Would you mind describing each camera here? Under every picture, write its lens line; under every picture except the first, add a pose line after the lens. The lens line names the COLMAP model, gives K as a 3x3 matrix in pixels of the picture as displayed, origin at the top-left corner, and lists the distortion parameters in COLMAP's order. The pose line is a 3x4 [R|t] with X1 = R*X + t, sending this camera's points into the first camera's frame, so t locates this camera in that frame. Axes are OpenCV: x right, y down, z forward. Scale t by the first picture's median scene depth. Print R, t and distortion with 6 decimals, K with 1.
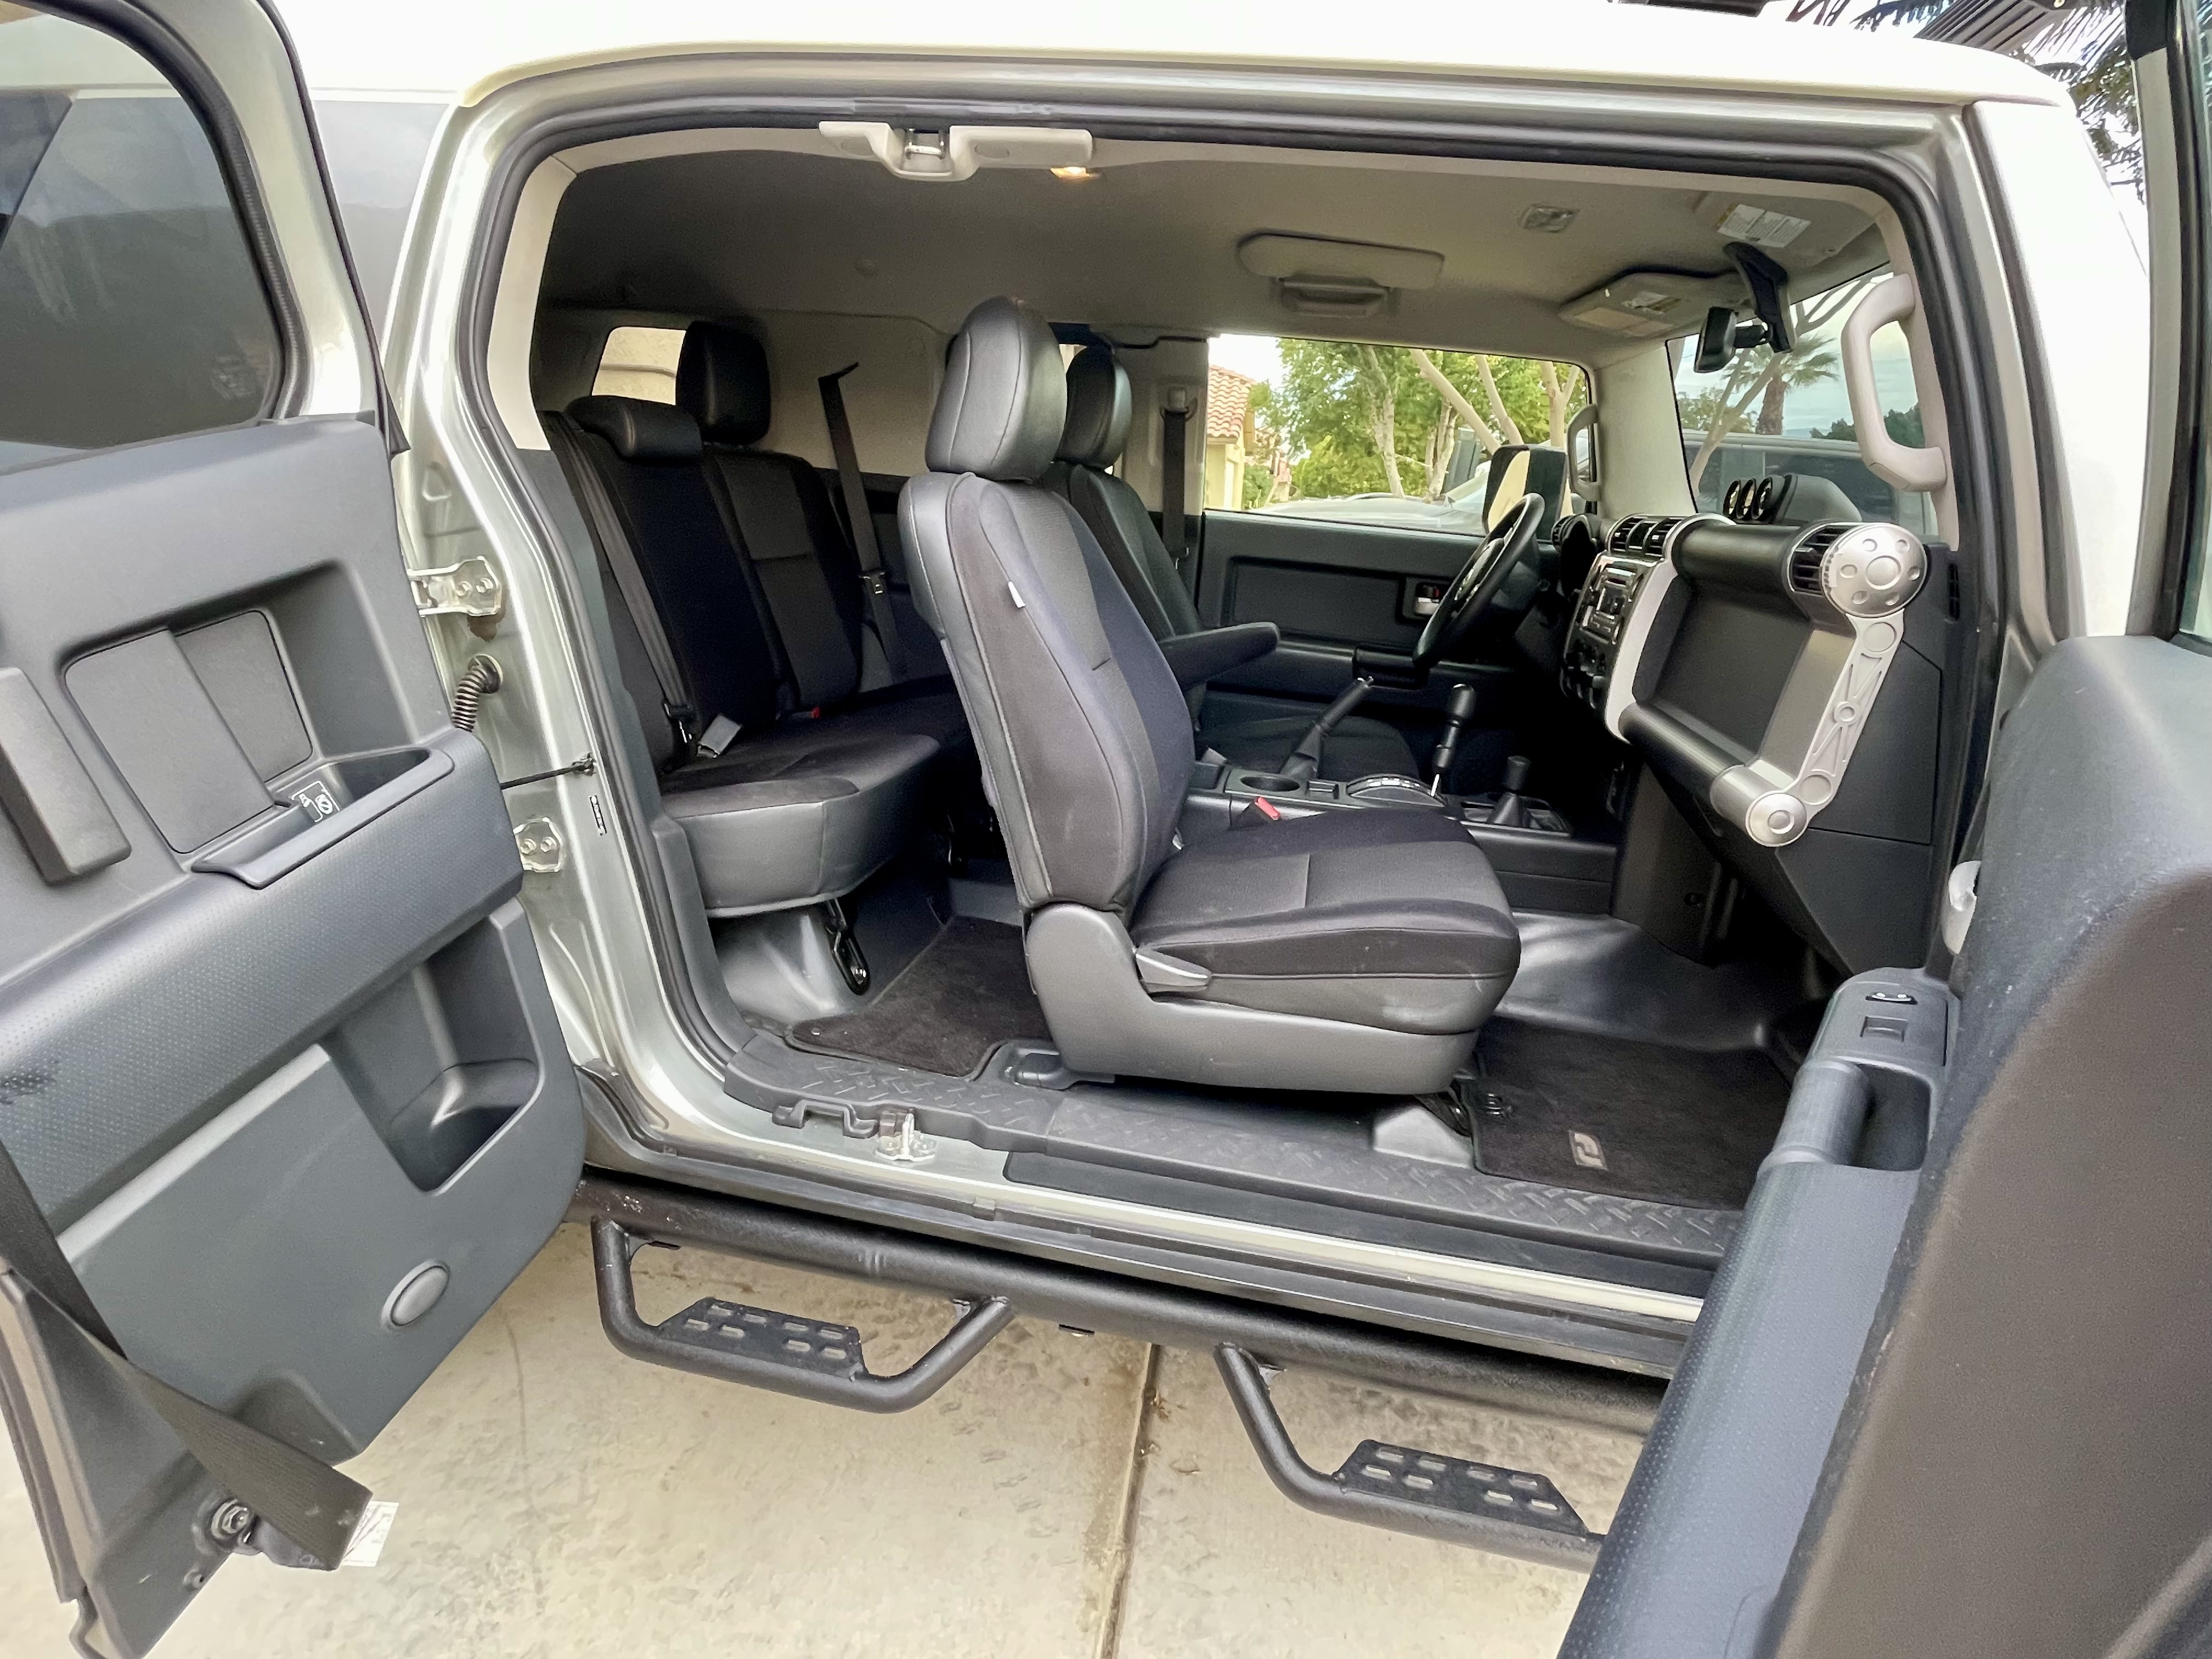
lens RADIAL K [[1091.1, 0, 1106.0], [0, 1091.1, 829.5], [0, 0, 1]] dist [-0.002034, -0.000332]
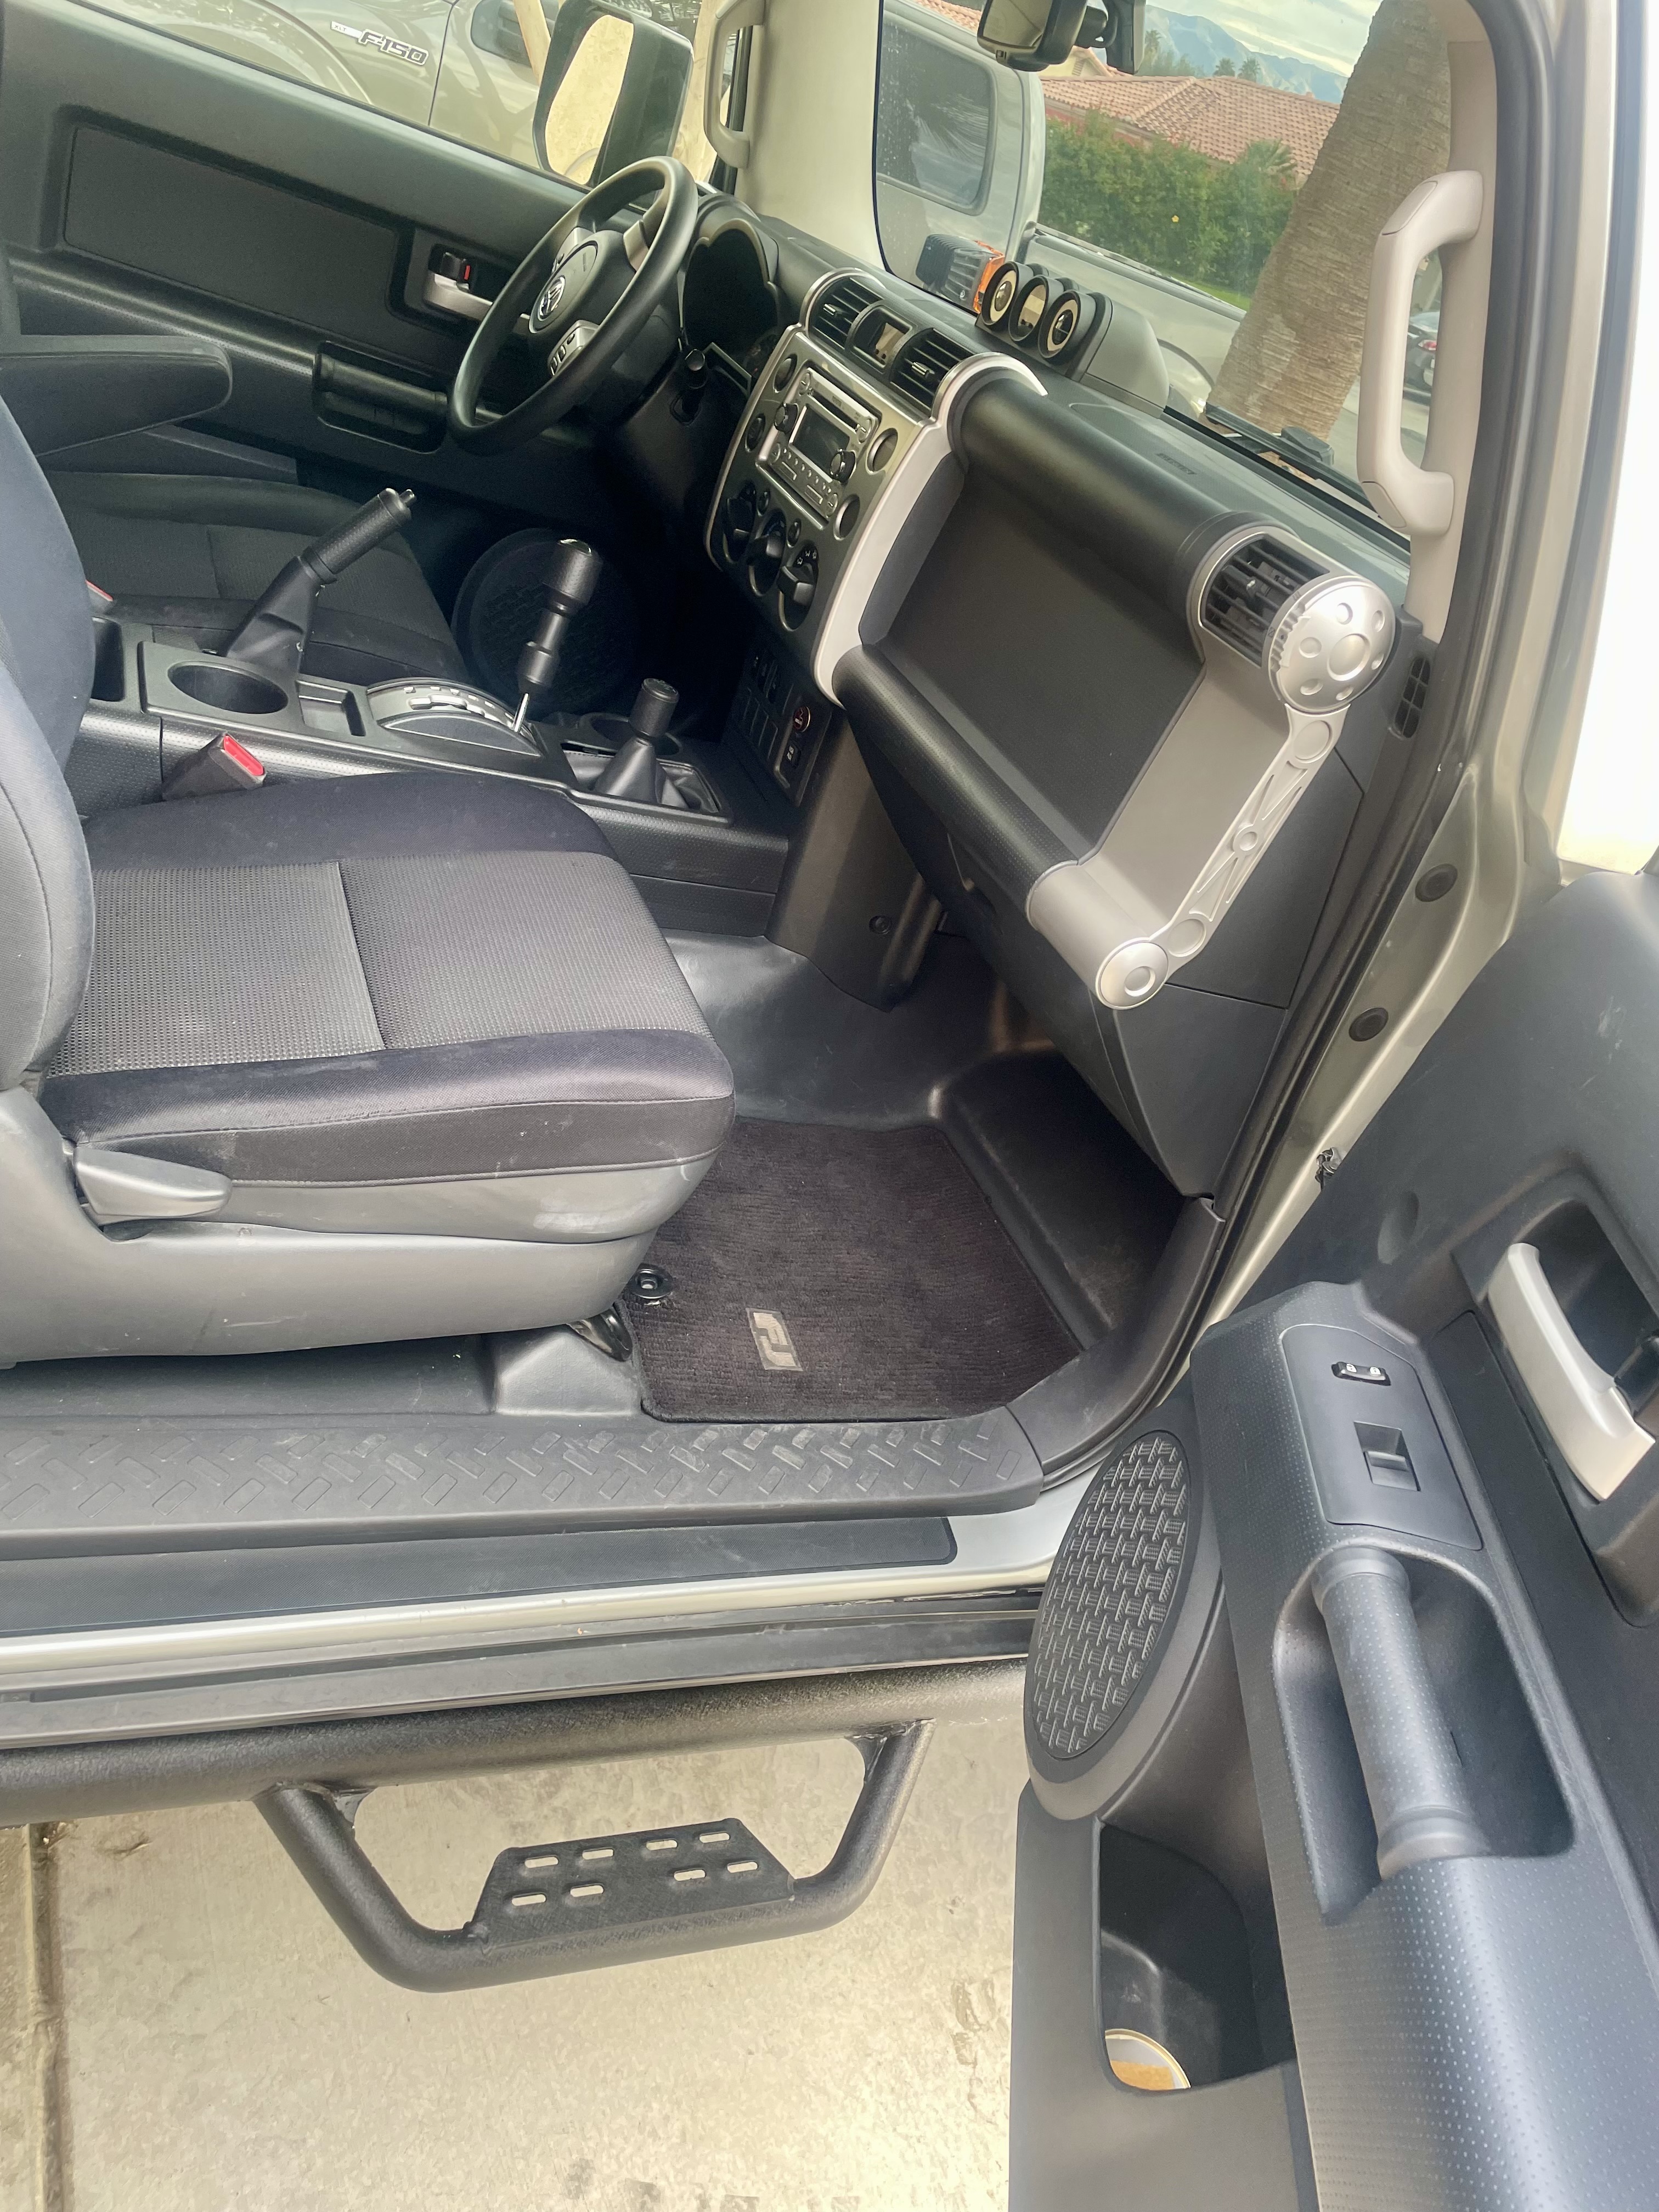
lens RADIAL K [[1639.0, 0, 829.5], [0, 1639.0, 1106.0], [0, 0, 1]] dist [0.089869, -0.112973]
pose [[0.829006, -0.085798, 0.552619, -0.095055], [-0.102219, 0.948267, 0.300568, -0.159920], [-0.549818, -0.305661, 0.777349, 0.187268]]
